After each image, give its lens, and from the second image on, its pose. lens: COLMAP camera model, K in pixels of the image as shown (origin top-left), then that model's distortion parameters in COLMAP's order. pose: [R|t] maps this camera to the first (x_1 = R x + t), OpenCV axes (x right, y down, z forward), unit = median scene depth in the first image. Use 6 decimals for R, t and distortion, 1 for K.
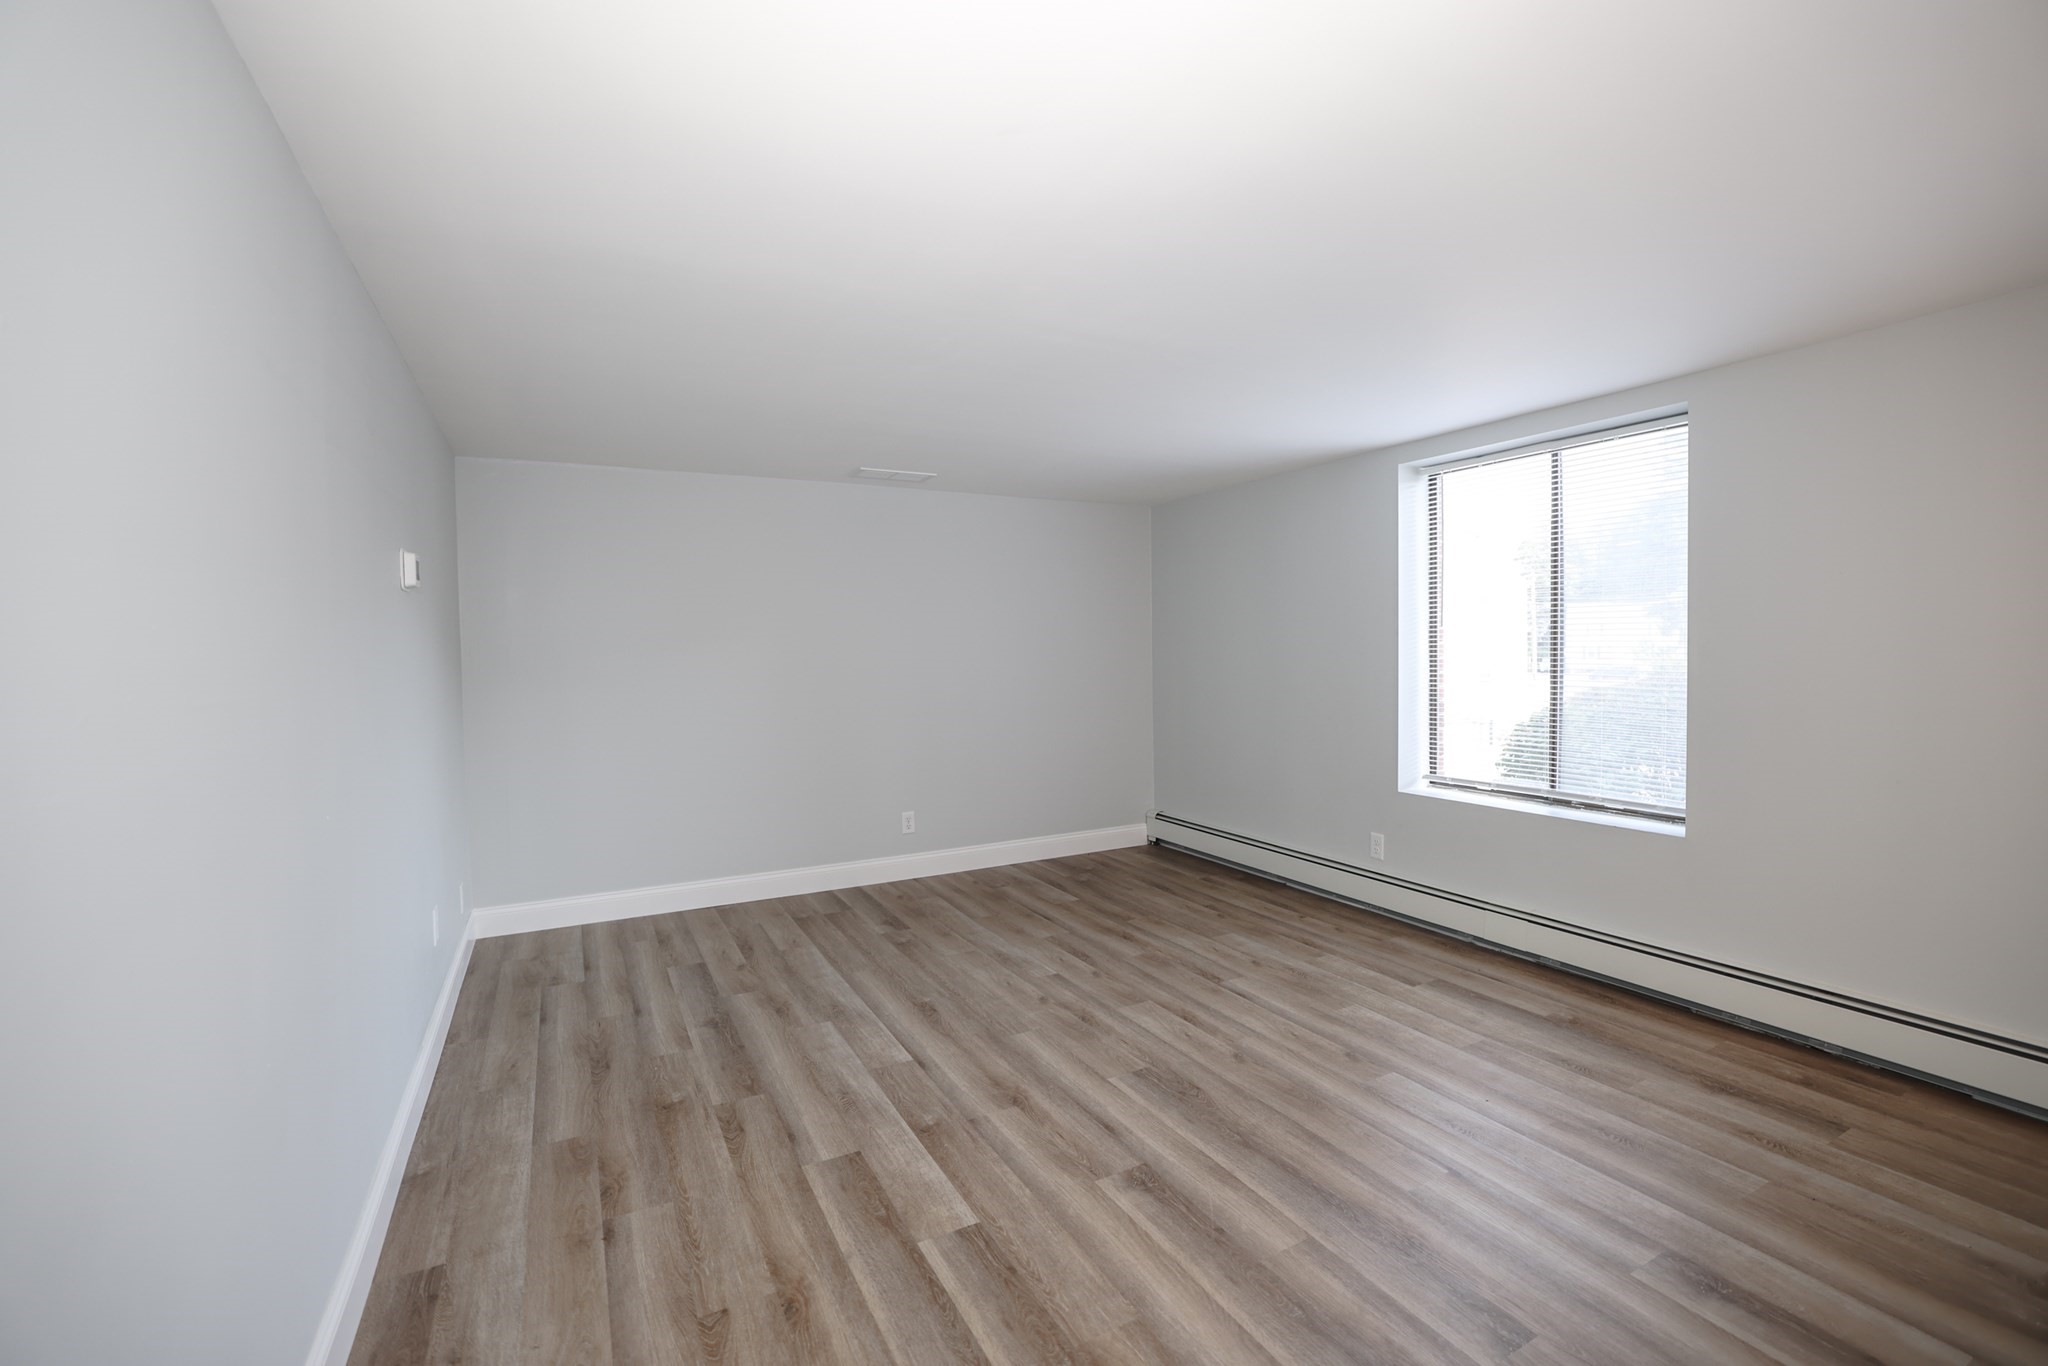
lens RADIAL K [[897.1, 0, 1027.6], [0, 897.1, 682.4], [0, 0, 1]] dist [-0.035188, 0.005221]
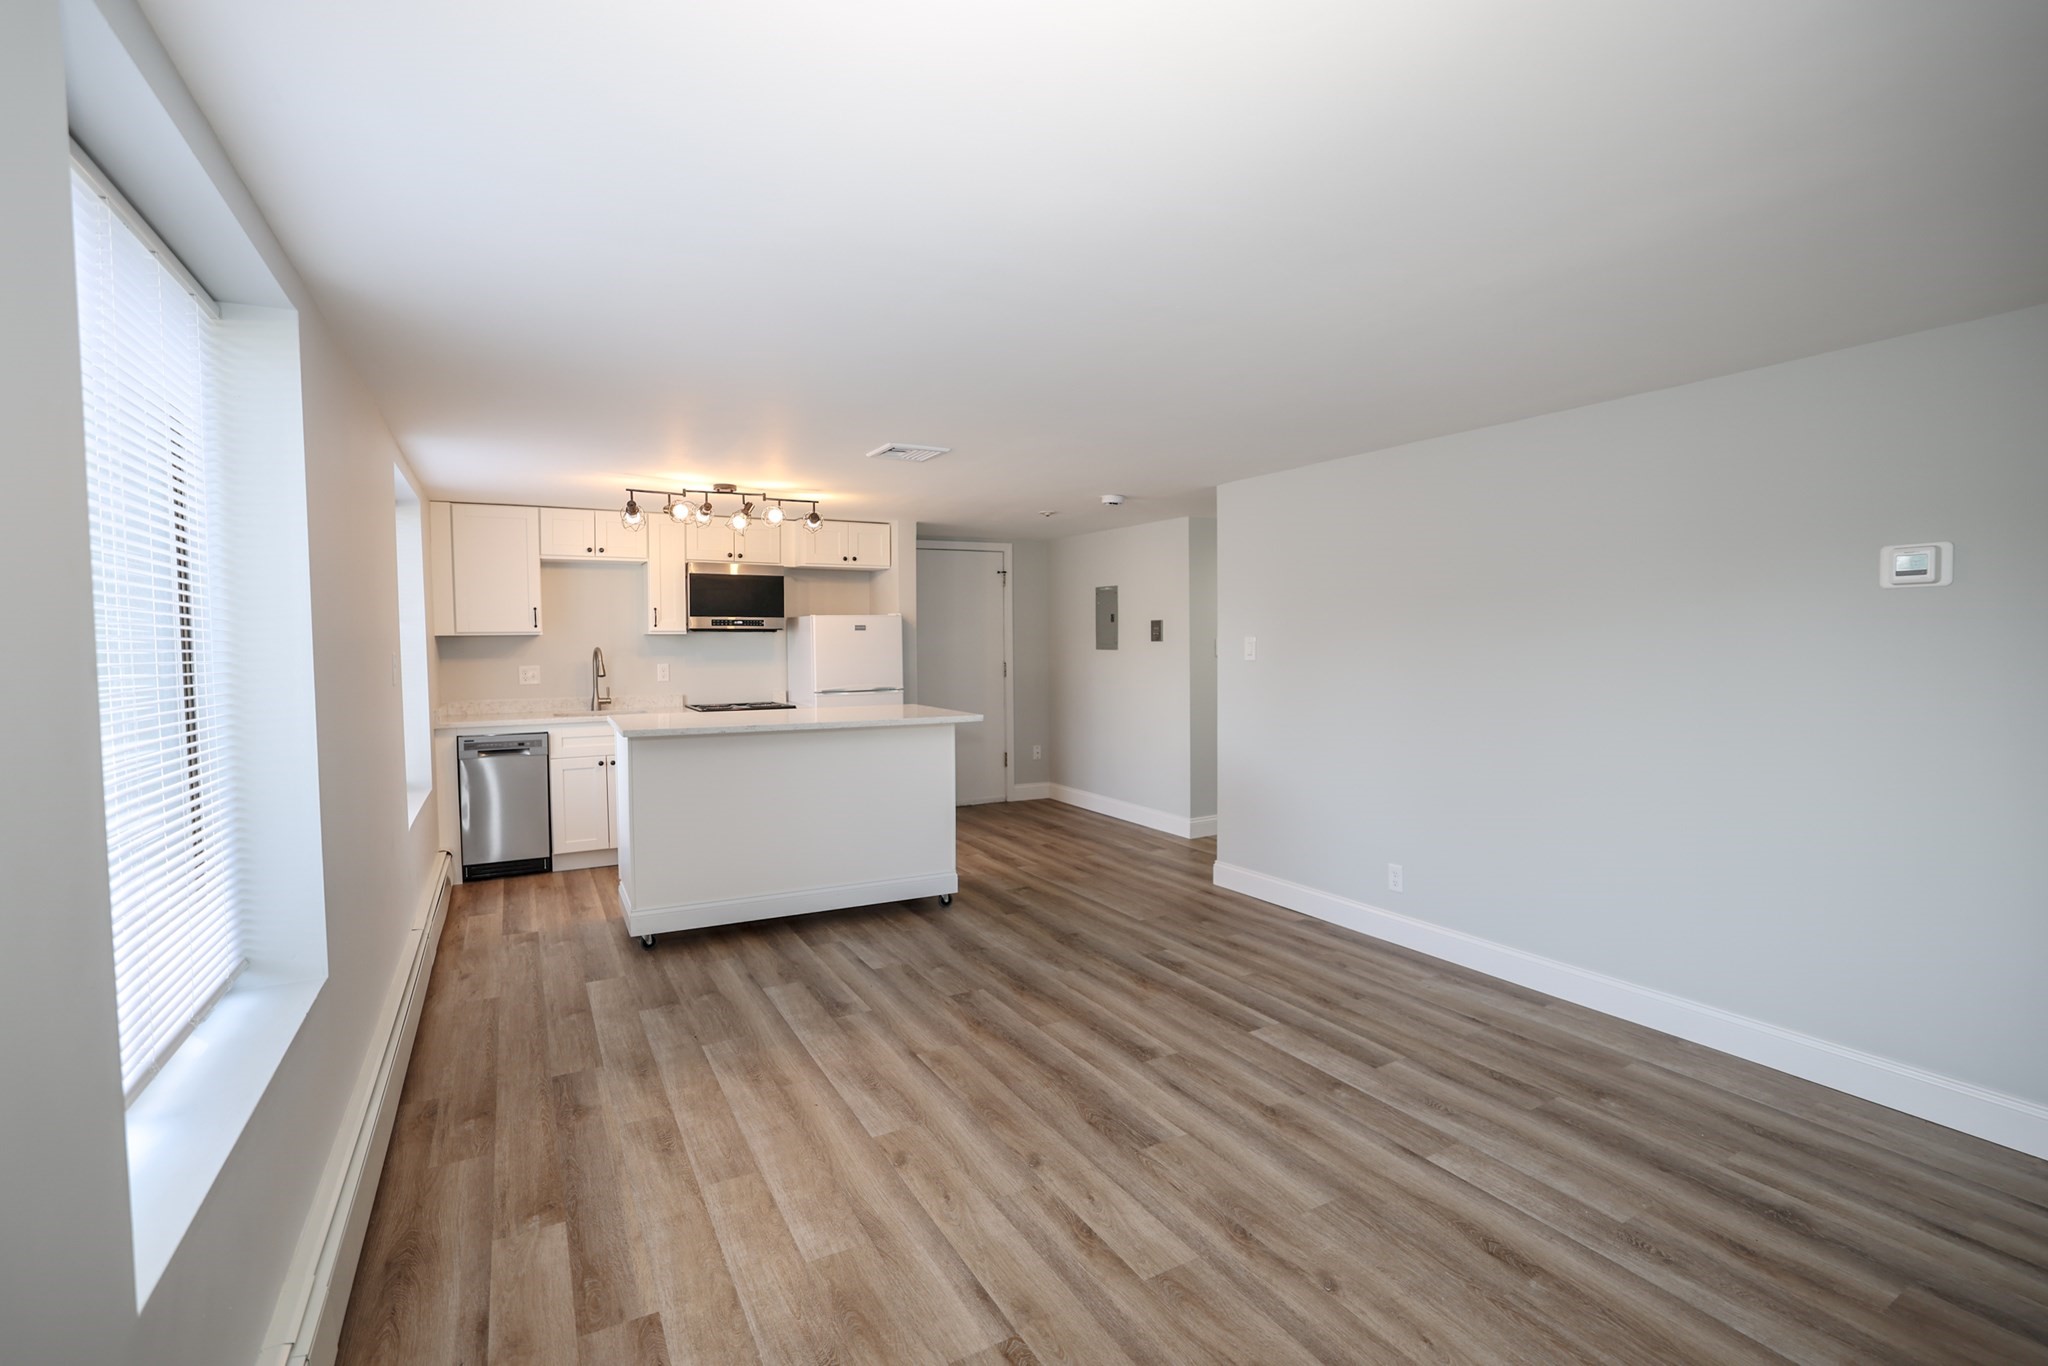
lens RADIAL K [[897.1, 0, 1032.0], [0, 897.1, 684.2], [0, 0, 1]] dist [-0.035188, 0.005221]
pose [[-0.999272, 0.025691, -0.028211, 0.266866], [0.023245, 0.996208, 0.083837, -0.098052], [0.030258, 0.083120, -0.996080, 1.899647]]
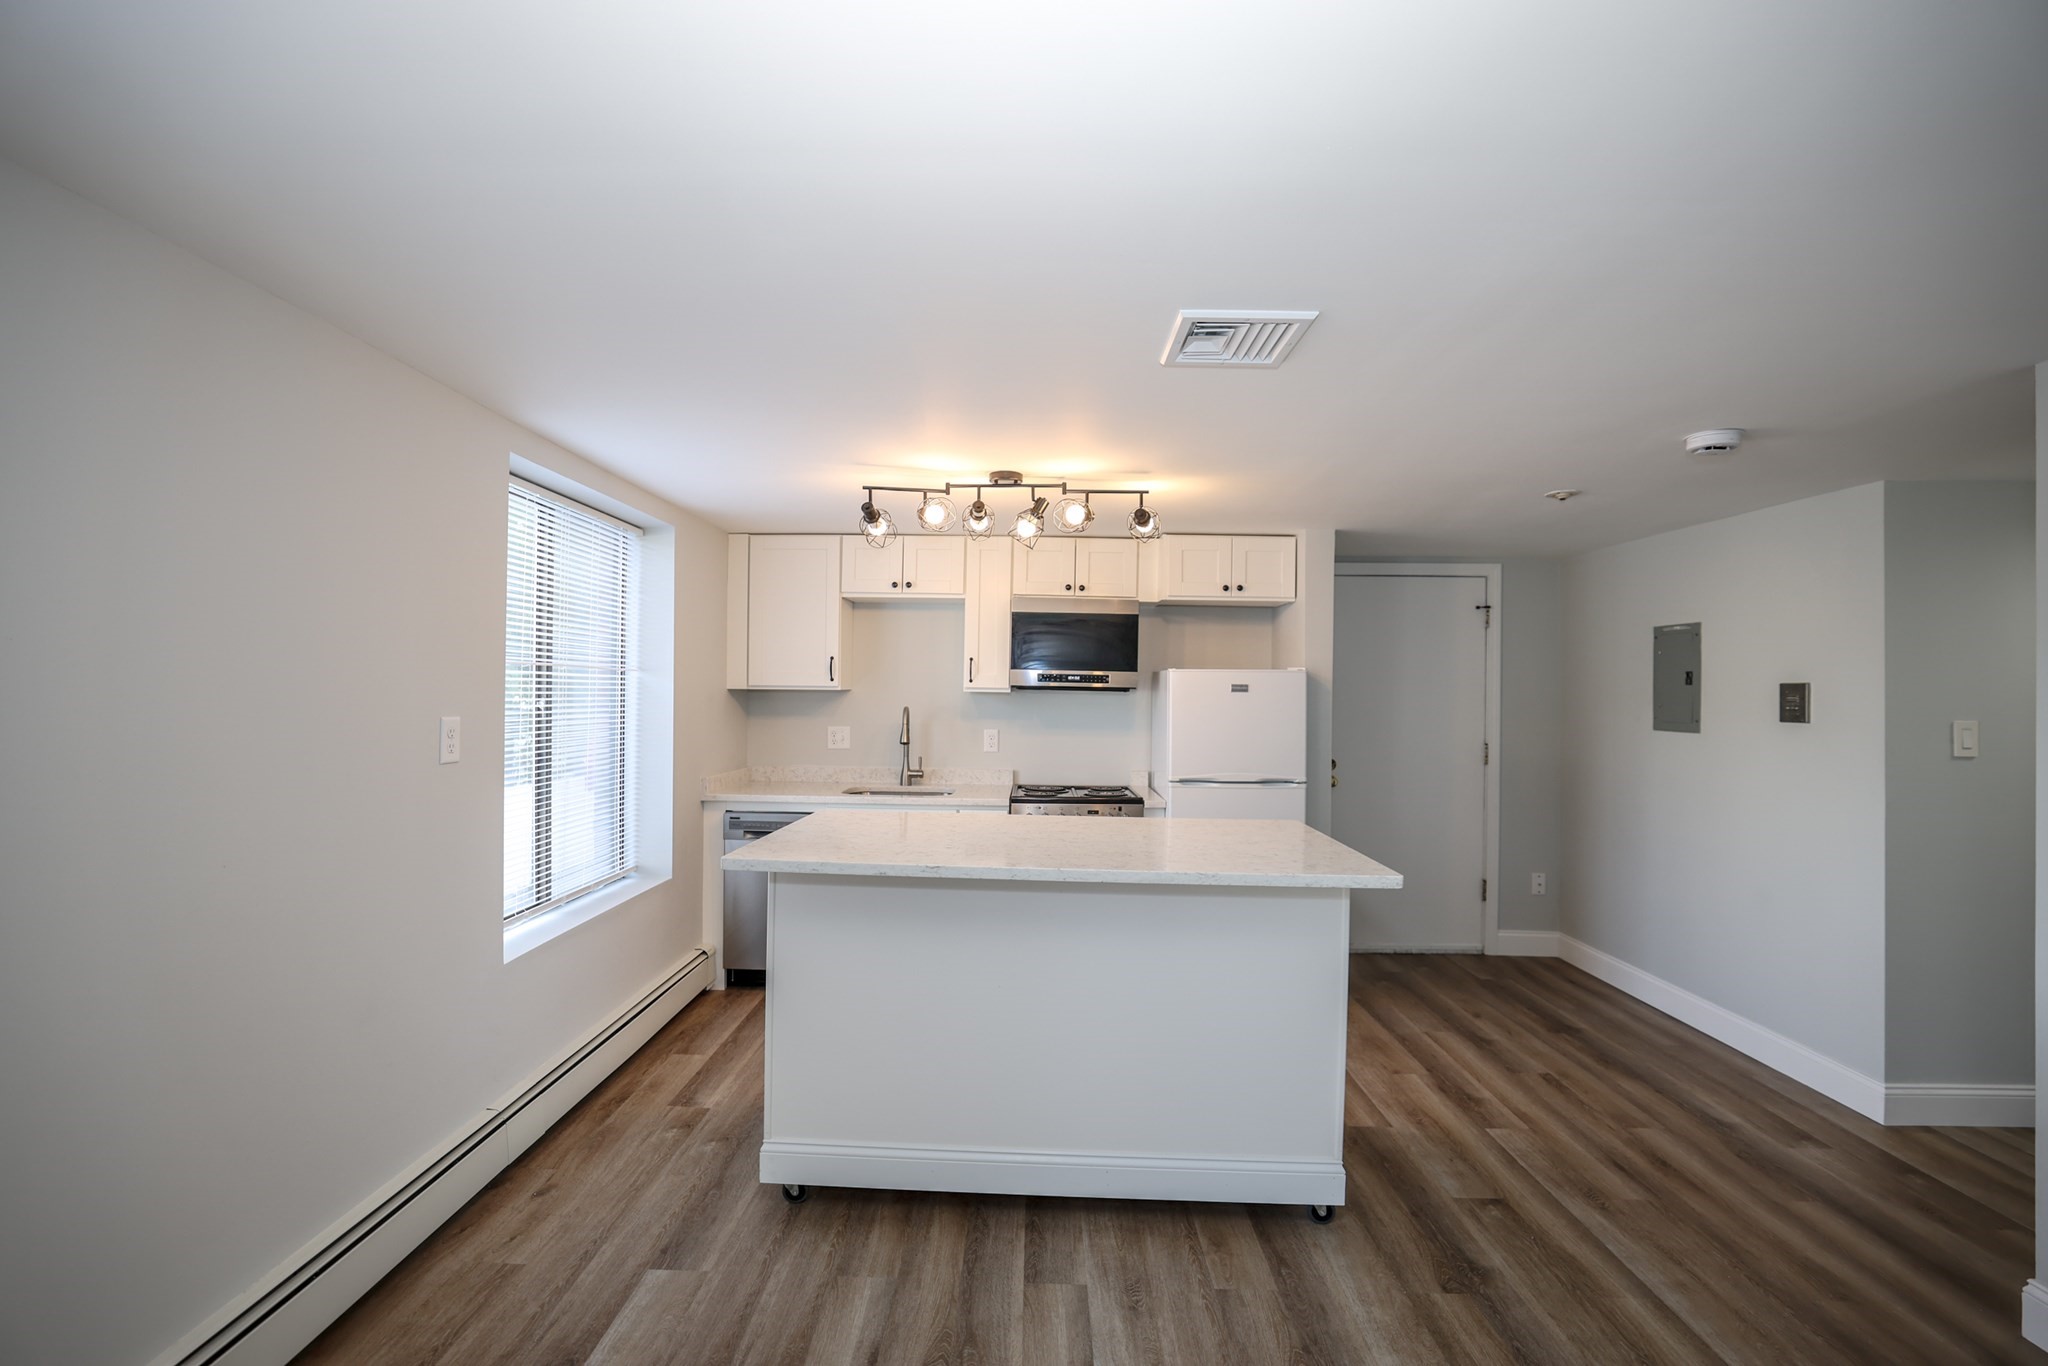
lens RADIAL K [[897.1, 0, 1021.7], [0, 897.1, 689.7], [0, 0, 1]] dist [-0.035188, 0.005221]
pose [[-0.874398, 0.005849, 0.485174, 0.220565], [0.017080, 0.999679, 0.018730, -0.092372], [-0.484909, 0.024665, -0.874217, 1.099206]]
